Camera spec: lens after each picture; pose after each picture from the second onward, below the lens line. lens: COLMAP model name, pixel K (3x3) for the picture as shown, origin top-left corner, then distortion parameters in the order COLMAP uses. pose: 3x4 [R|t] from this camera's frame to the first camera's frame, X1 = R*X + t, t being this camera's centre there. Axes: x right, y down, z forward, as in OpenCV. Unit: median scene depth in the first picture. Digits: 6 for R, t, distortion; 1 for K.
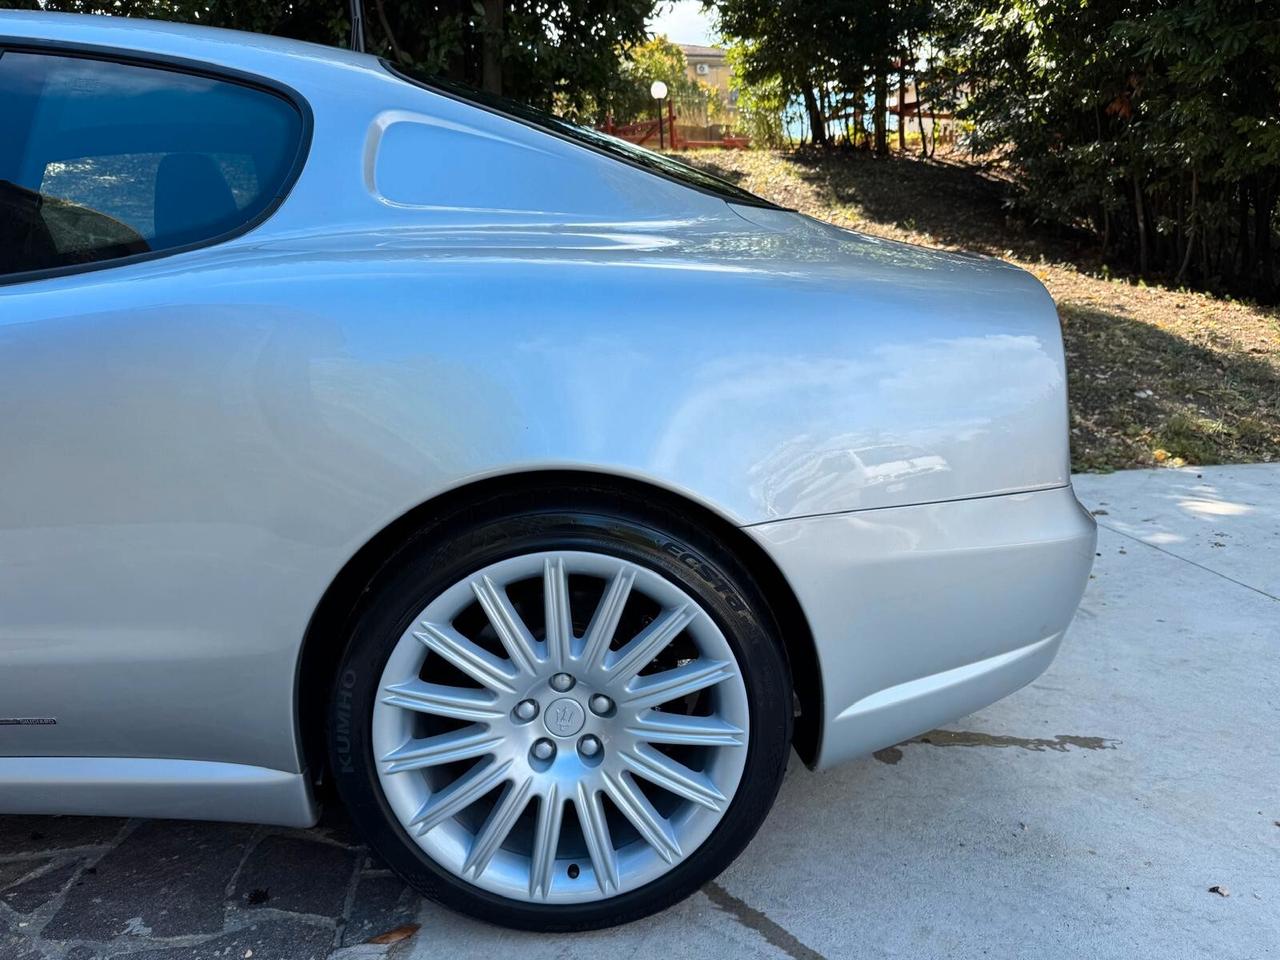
lens RADIAL K [[951.5, 0, 642.2], [0, 951.5, 497.3], [0, 0, 1]] dist [0.002791, -0.023750]
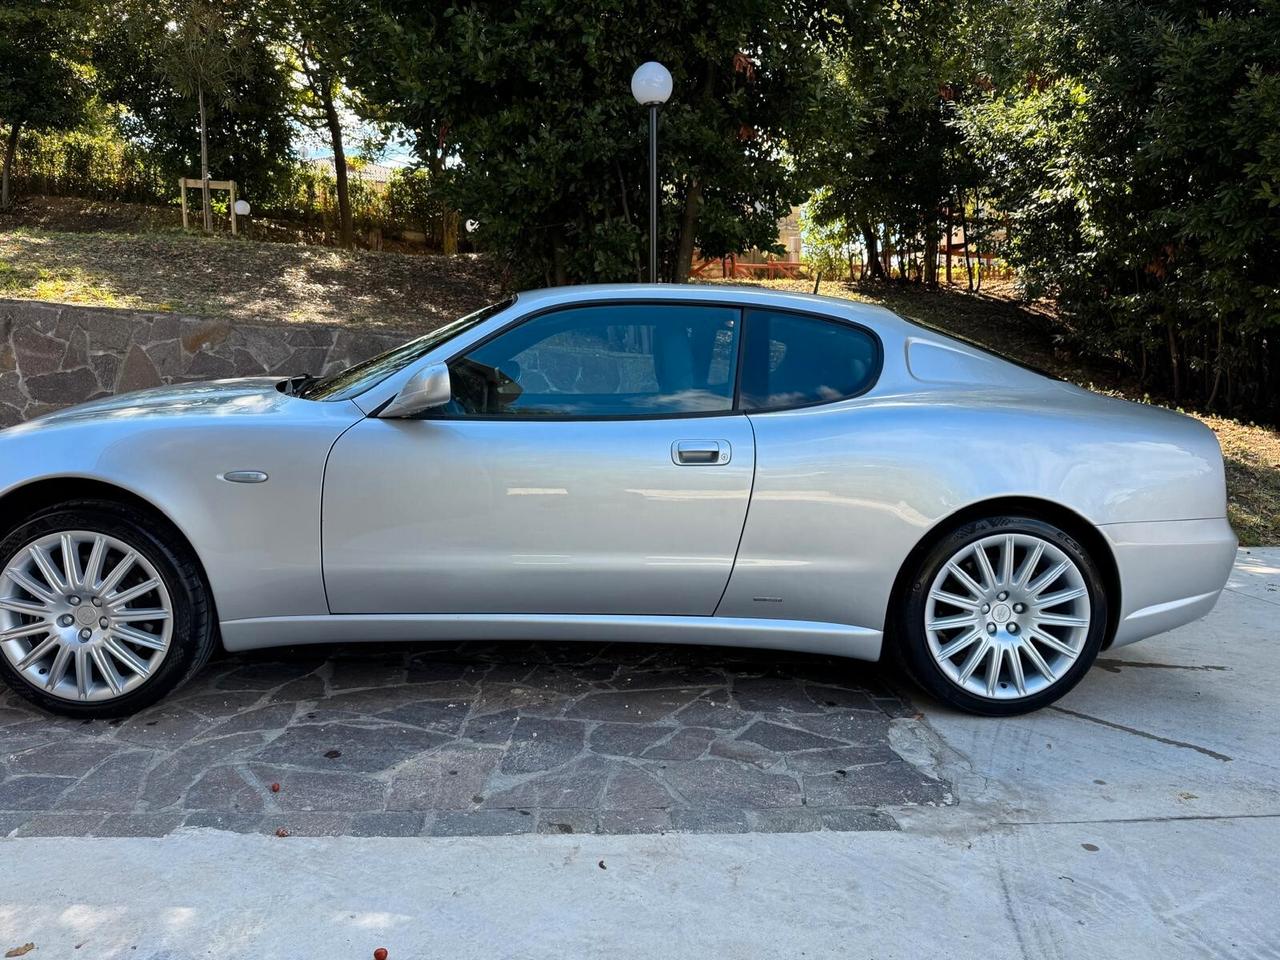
lens RADIAL K [[966.0, 0, 636.1], [0, 966.0, 471.8], [0, 0, 1]] dist [0.063665, -0.087680]
pose [[0.999274, 0.038027, 0.002355, -0.191865], [-0.037417, 0.991130, -0.127519, 0.045905], [-0.007183, 0.127339, 0.991833, -0.258947]]
